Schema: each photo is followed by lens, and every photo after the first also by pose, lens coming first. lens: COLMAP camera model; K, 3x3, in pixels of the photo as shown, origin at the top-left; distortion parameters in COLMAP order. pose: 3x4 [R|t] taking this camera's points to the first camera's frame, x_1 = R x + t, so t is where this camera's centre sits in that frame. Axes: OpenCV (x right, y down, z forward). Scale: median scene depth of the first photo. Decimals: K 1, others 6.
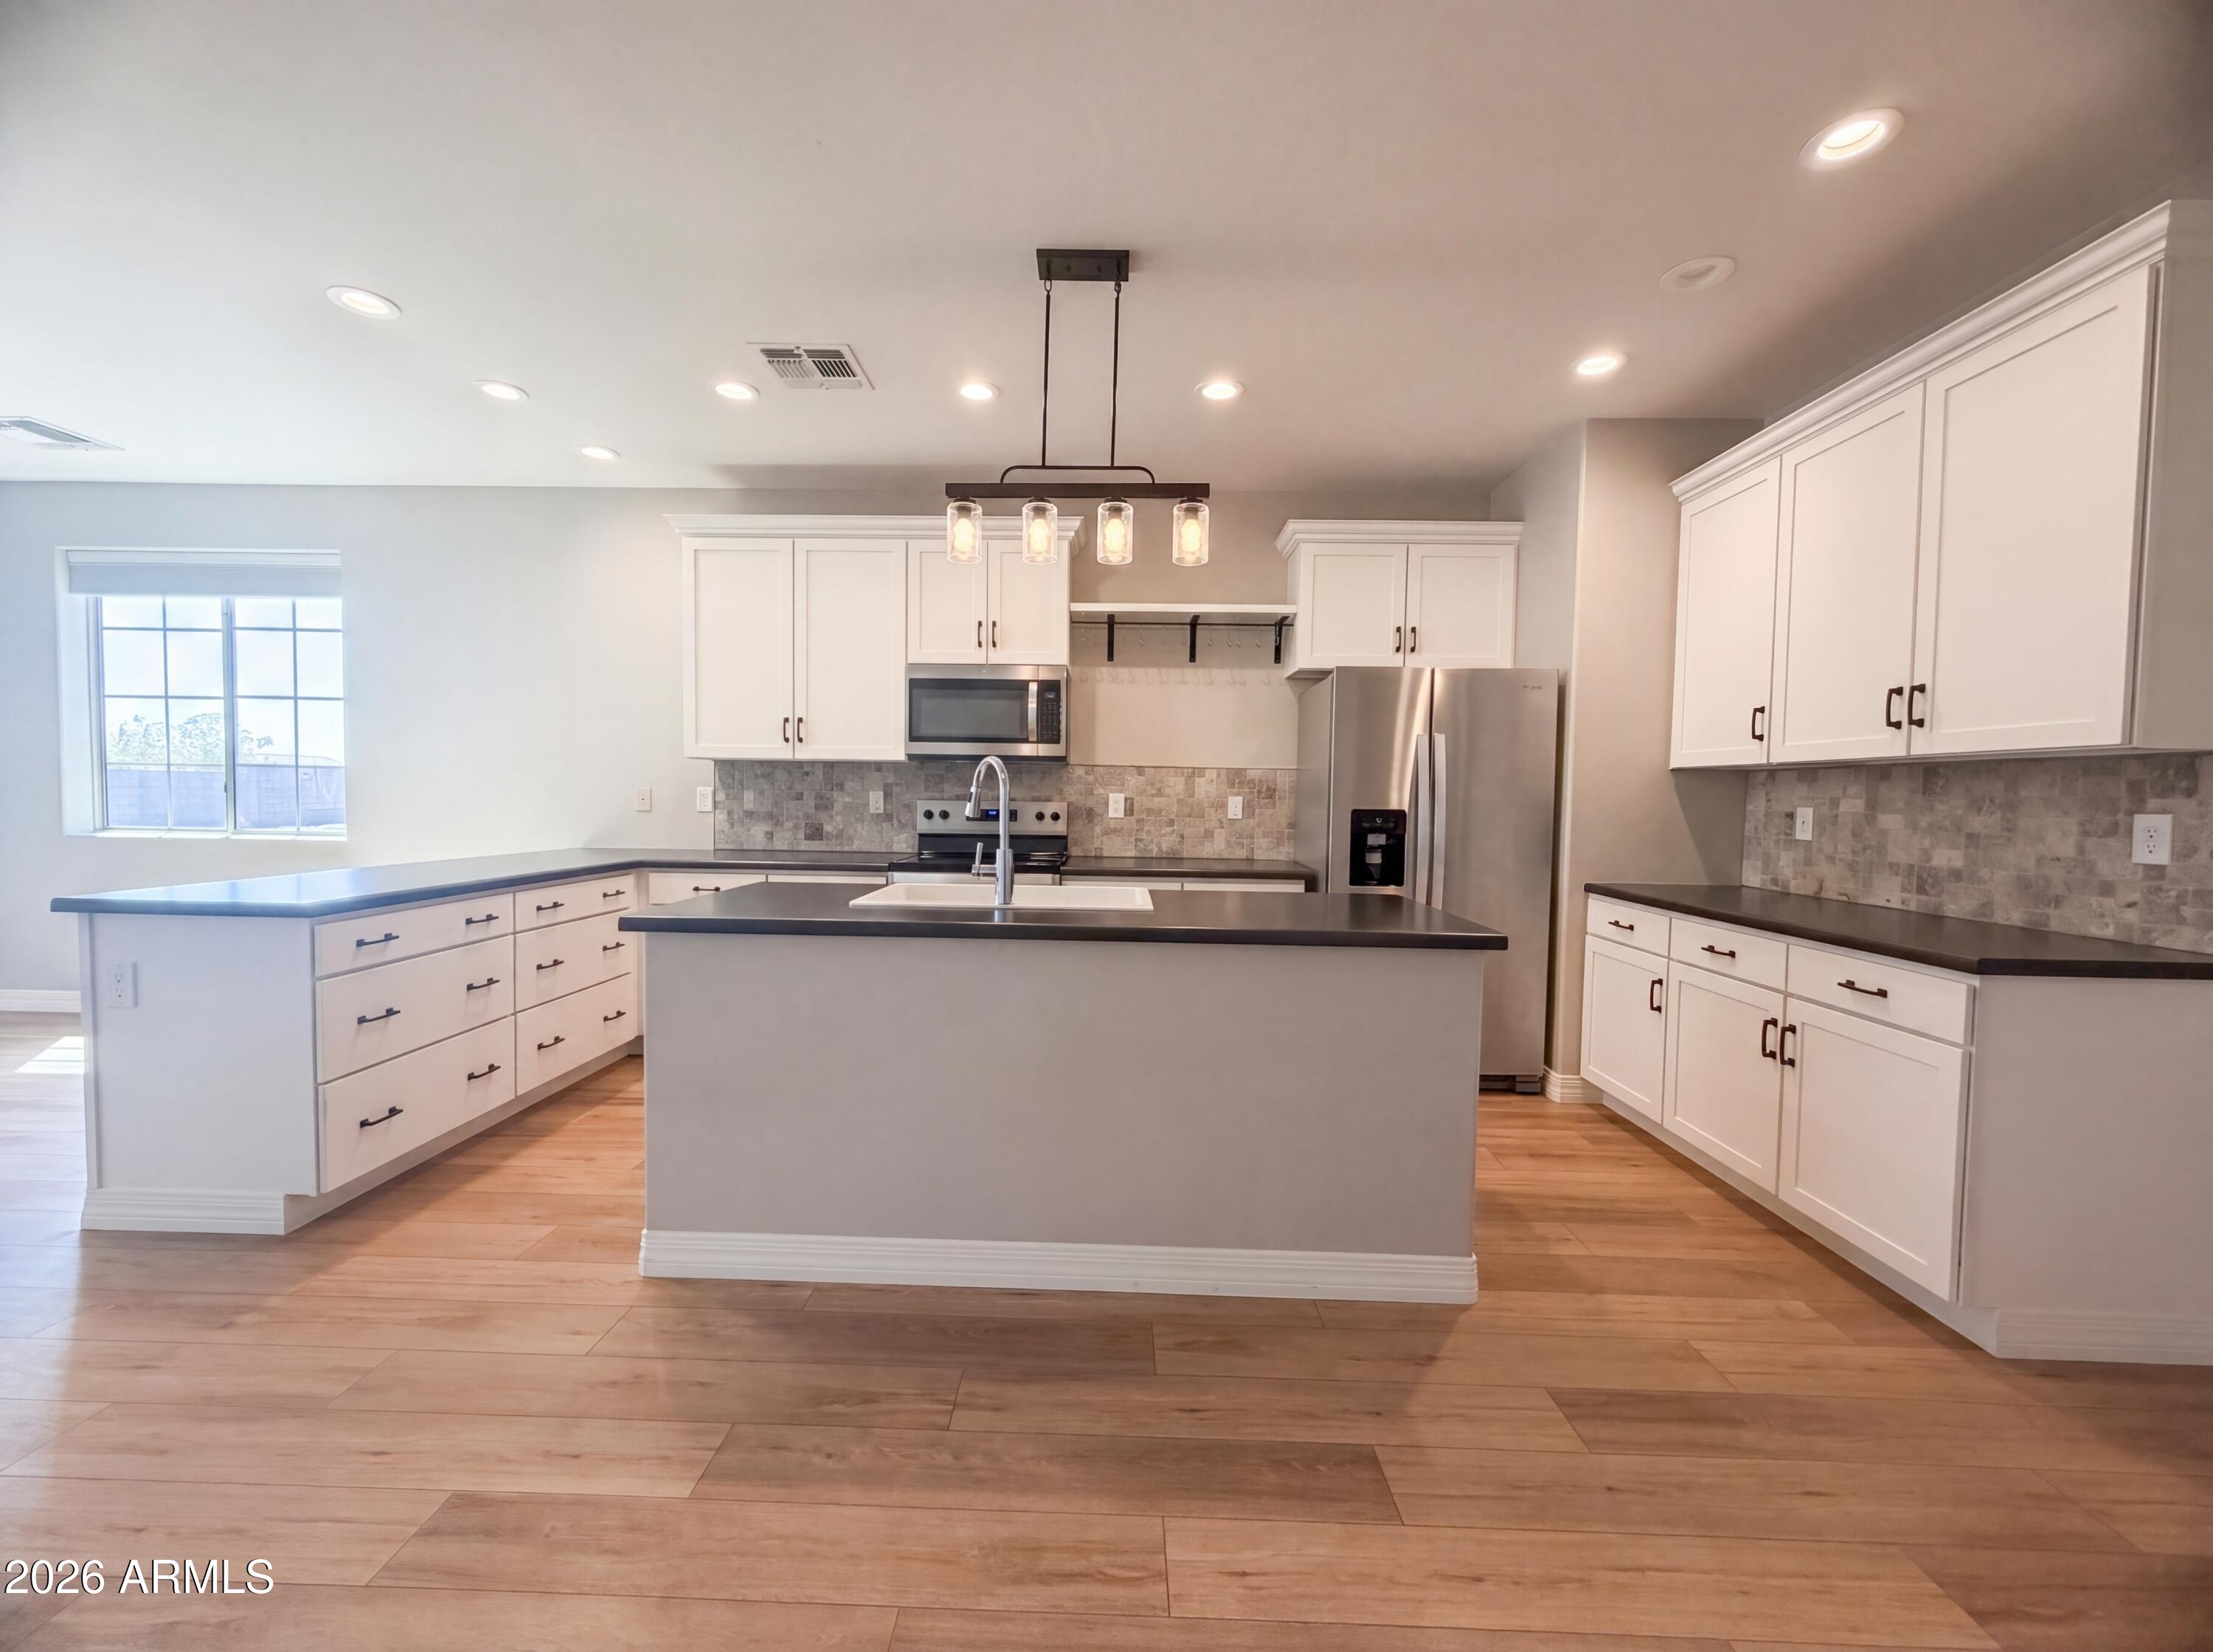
lens RADIAL K [[873.4, 0, 1100.3], [0, 873.4, 829.3], [0, 0, 1]] dist [0.002104, -0.000556]
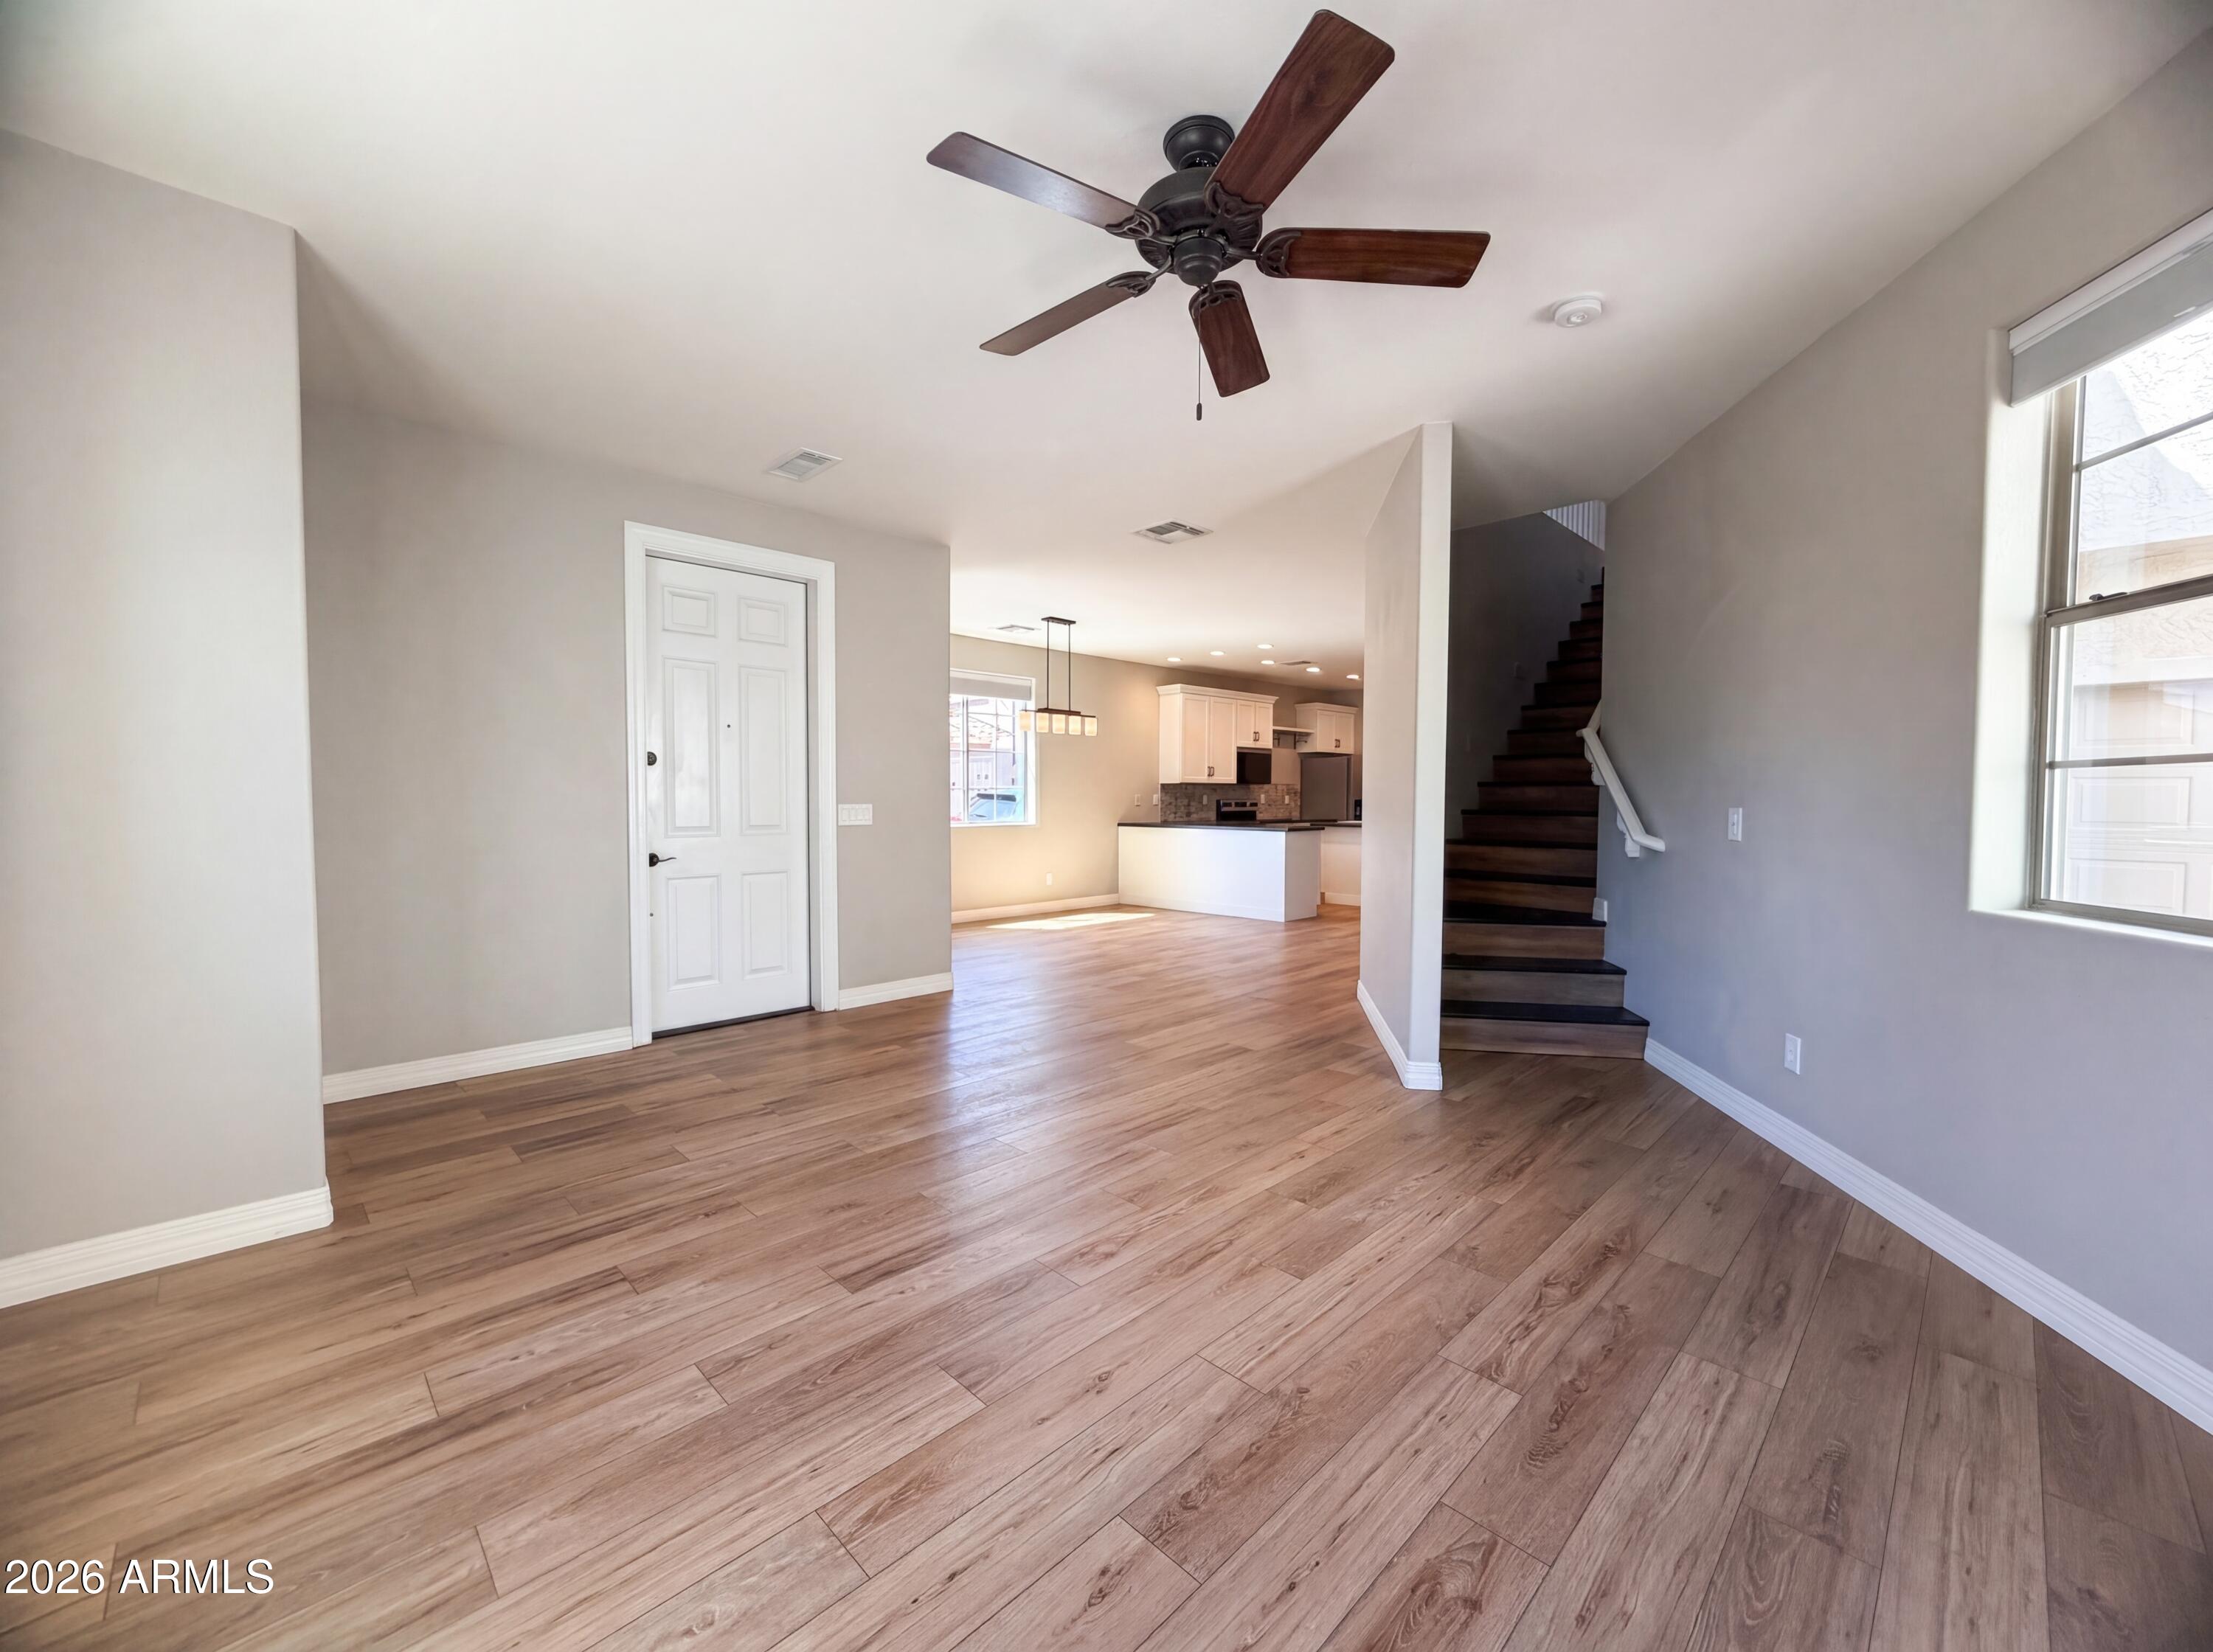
lens RADIAL K [[873.4, 0, 1106.1], [0, 873.4, 827.3], [0, 0, 1]] dist [0.002104, -0.000556]
pose [[0.700282, -0.040193, 0.712734, -2.385750], [0.052234, 0.998622, 0.004994, 0.019656], [-0.711953, 0.033732, 0.701416, -0.551612]]
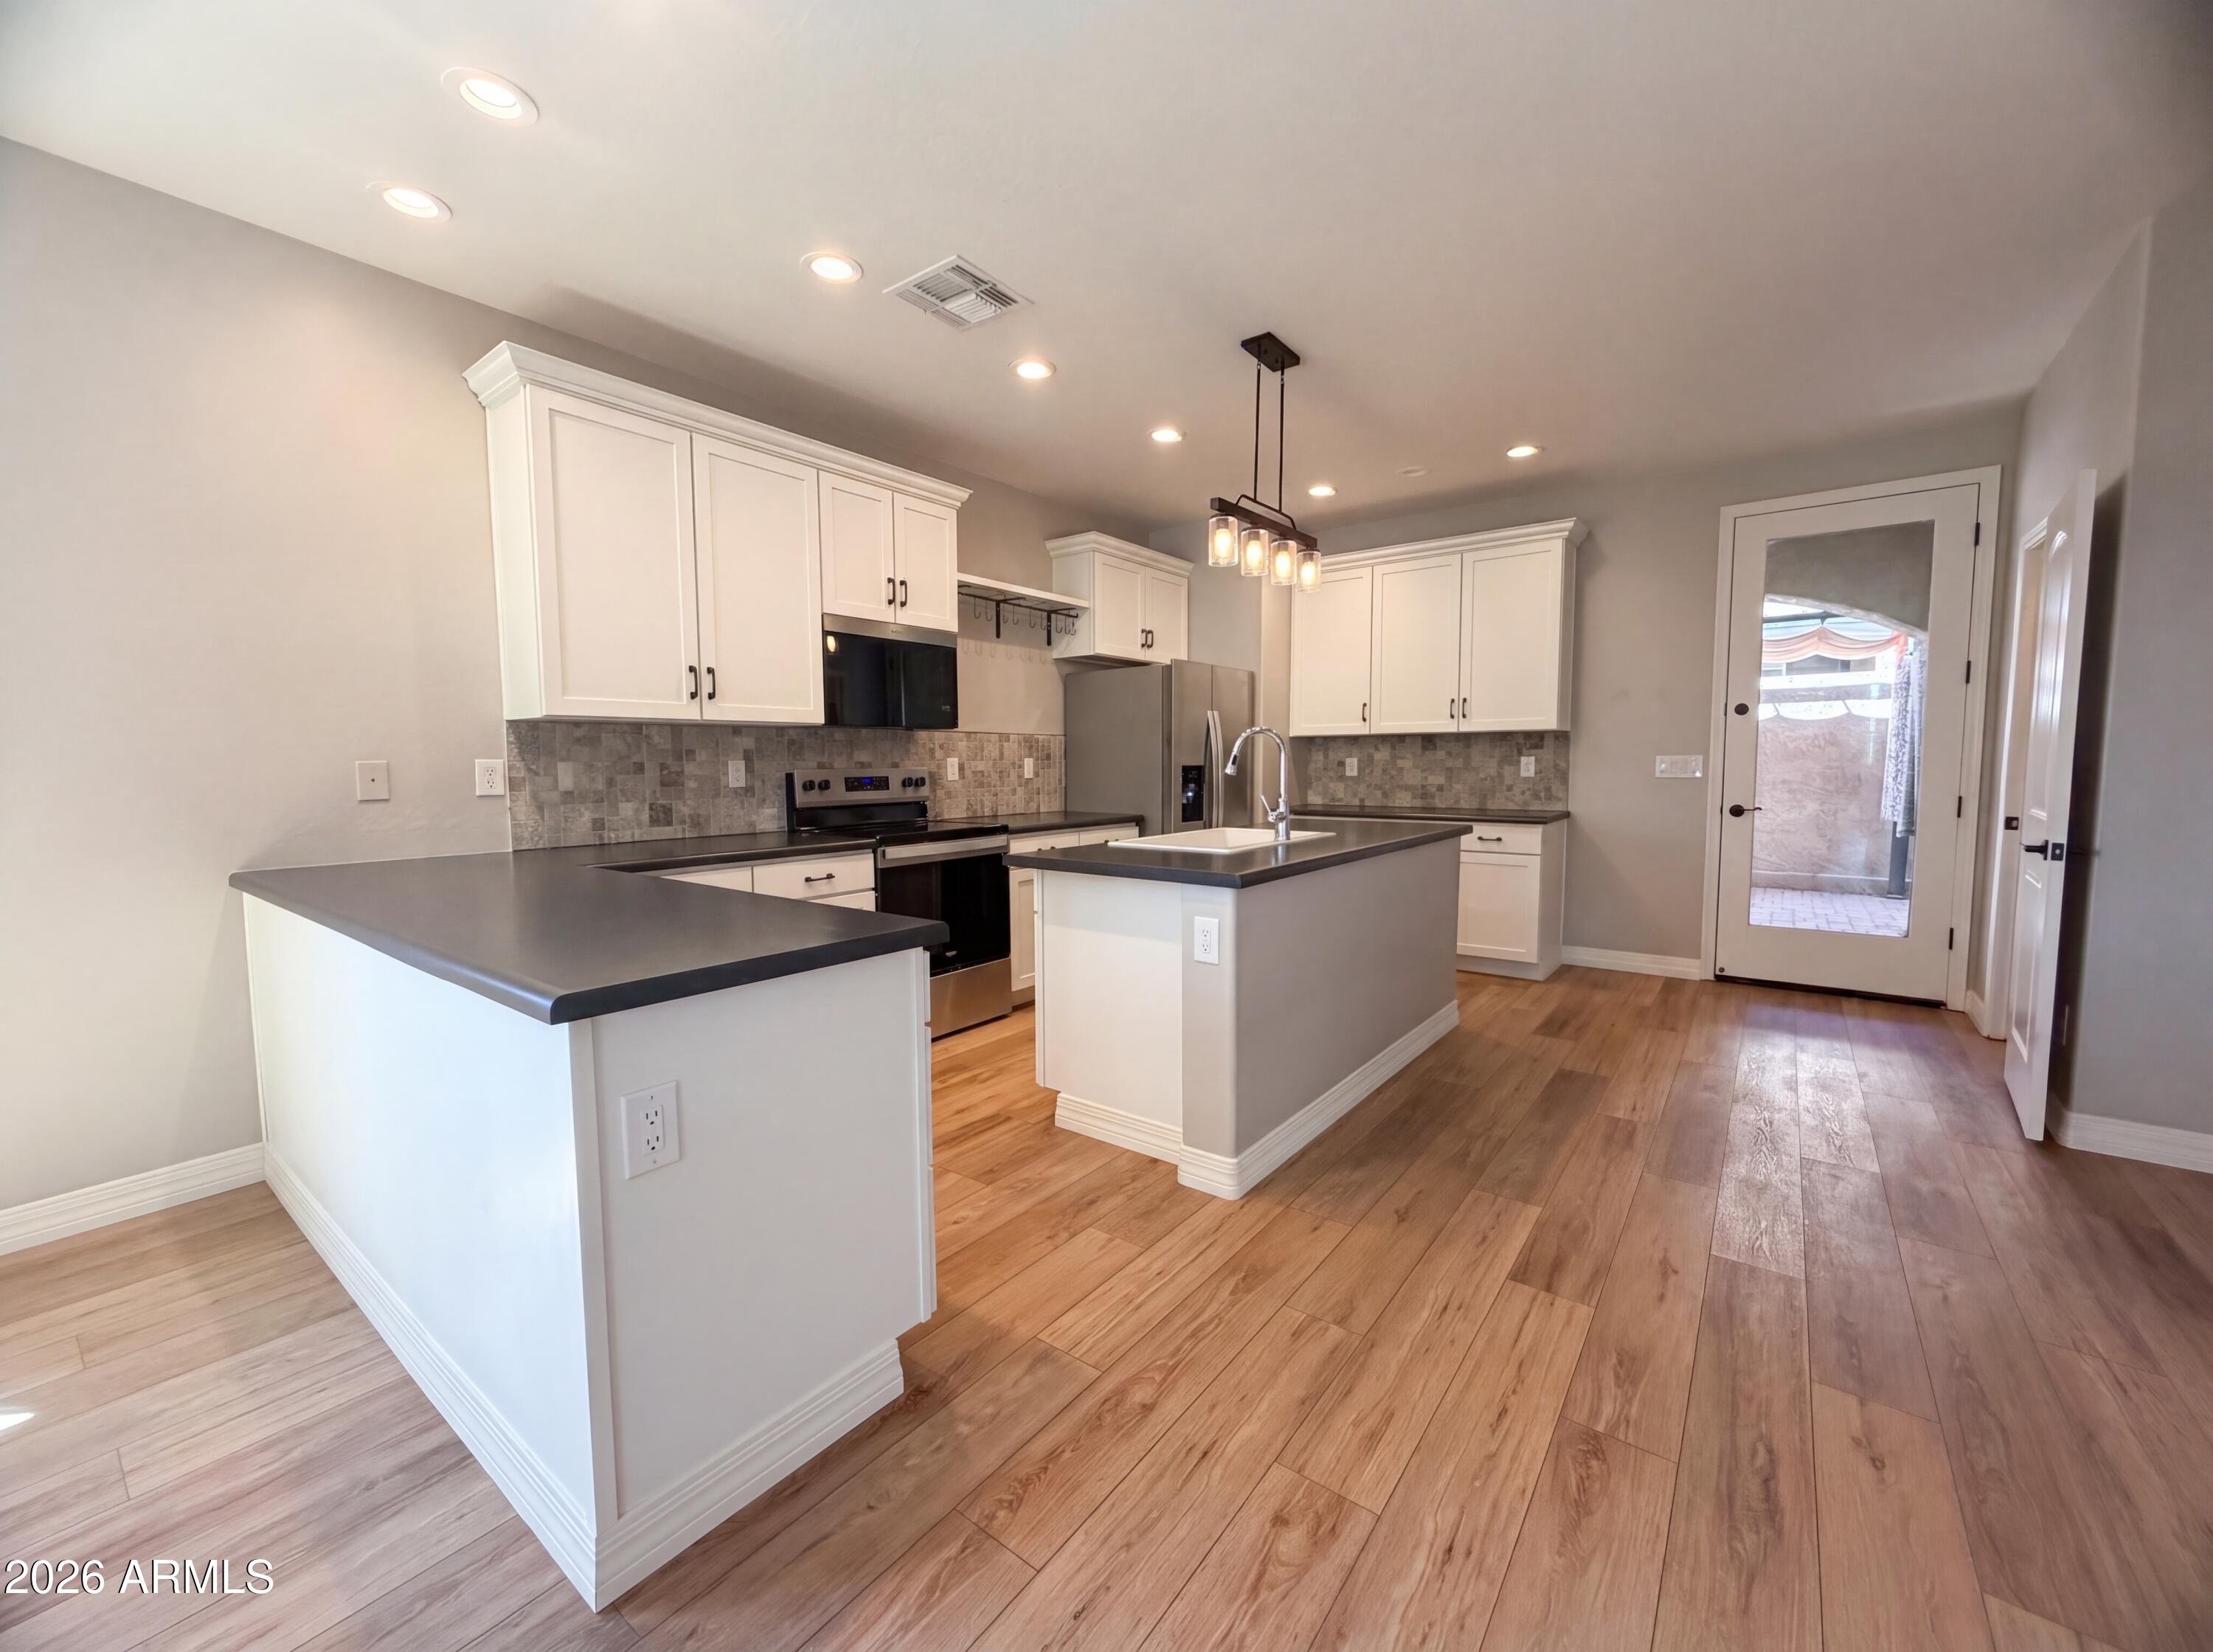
lens RADIAL K [[873.4, 0, 1096.7], [0, 873.4, 826.6], [0, 0, 1]] dist [0.002104, -0.000556]
pose [[0.600765, -0.079495, 0.795464, -0.777756], [0.049140, 0.996834, 0.062507, -0.017461], [-0.797914, 0.001537, 0.602769, 0.253848]]
